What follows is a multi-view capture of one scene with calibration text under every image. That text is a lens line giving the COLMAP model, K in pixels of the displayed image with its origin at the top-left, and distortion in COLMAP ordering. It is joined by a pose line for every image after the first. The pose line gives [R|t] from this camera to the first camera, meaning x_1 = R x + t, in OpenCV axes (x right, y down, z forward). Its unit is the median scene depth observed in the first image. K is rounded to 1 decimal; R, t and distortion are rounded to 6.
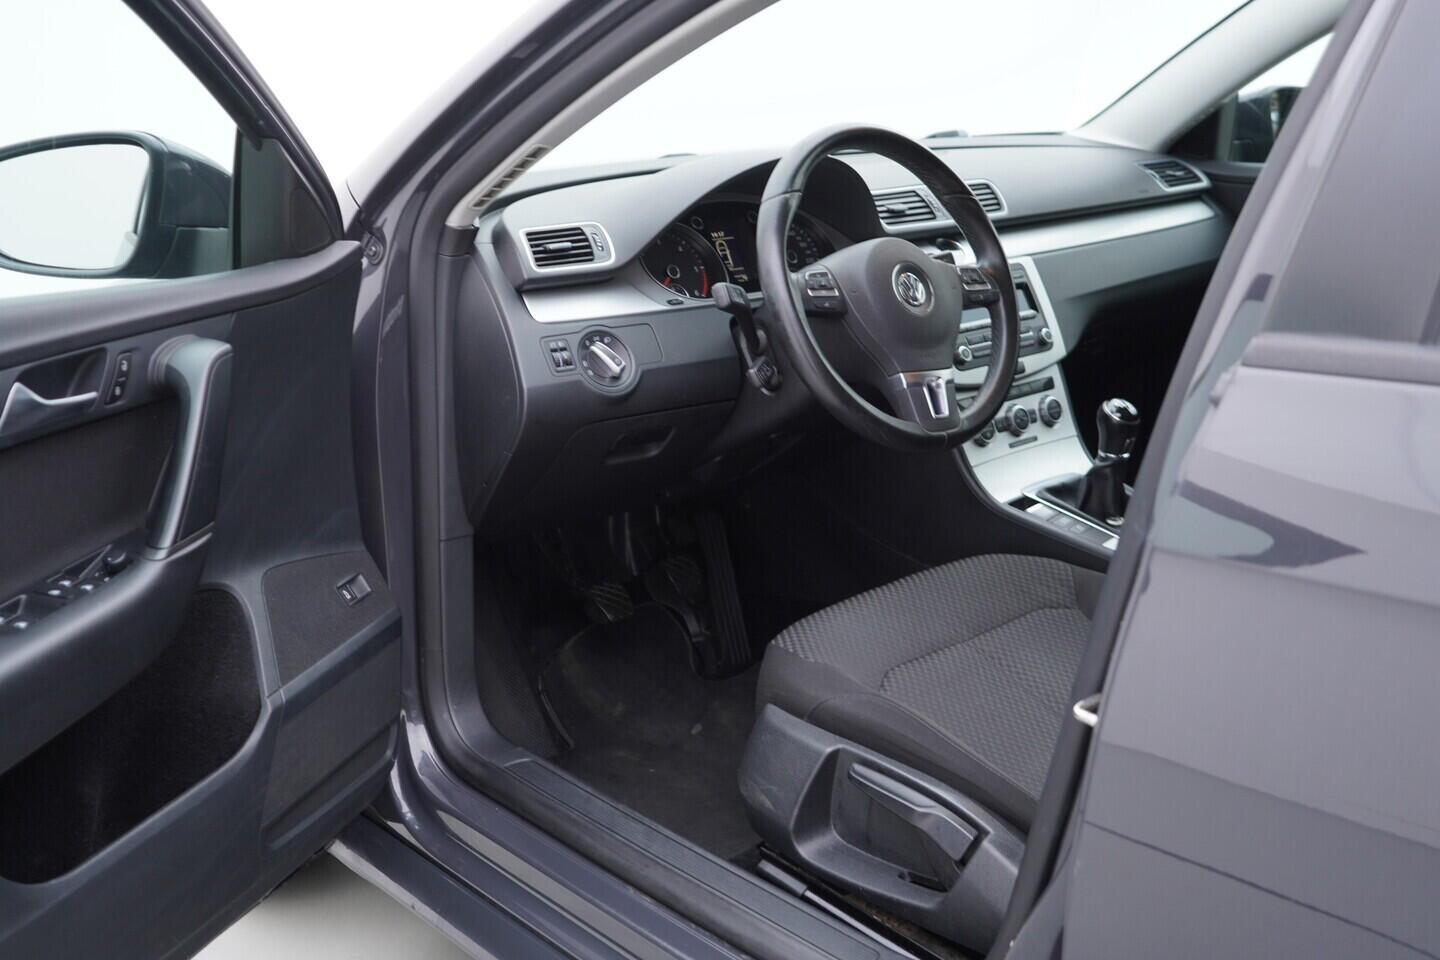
lens RADIAL K [[1496.6, 0, 720.0], [0, 1496.6, 480.0], [0, 0, 1]] dist [0.005779, 0.018533]
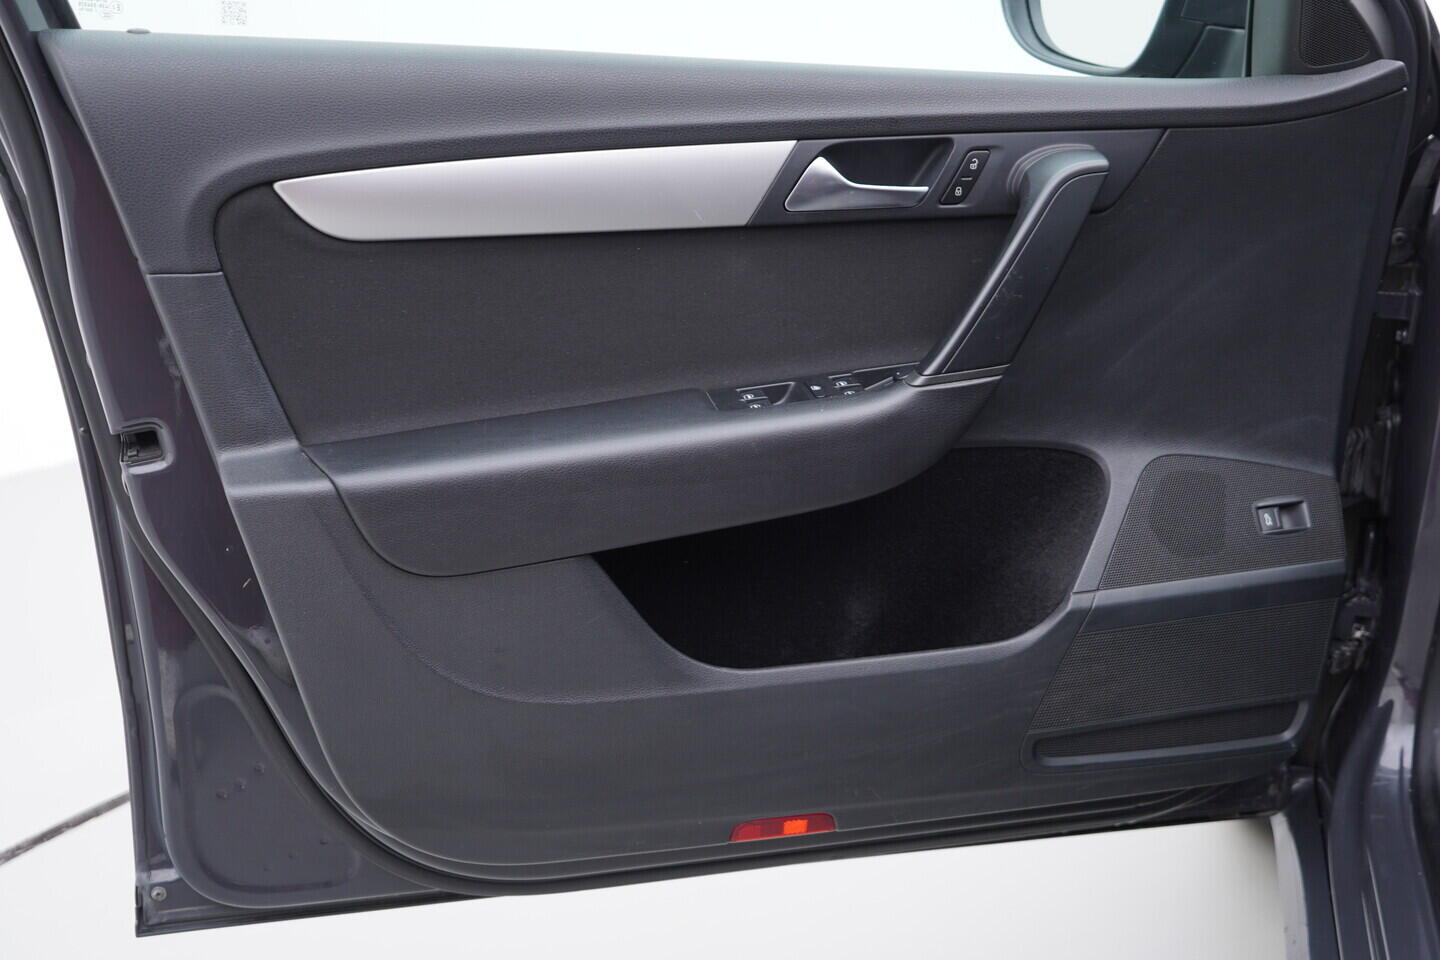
lens RADIAL K [[1487.8, 0, 720.0], [0, 1487.8, 480.0], [0, 0, 1]] dist [-0.006362, 0.021878]
pose [[0.491459, 0.310480, -0.813677, 0.285263], [-0.228001, 0.947577, 0.223861, -0.062000], [0.840526, 0.075500, 0.536485, 0.428867]]
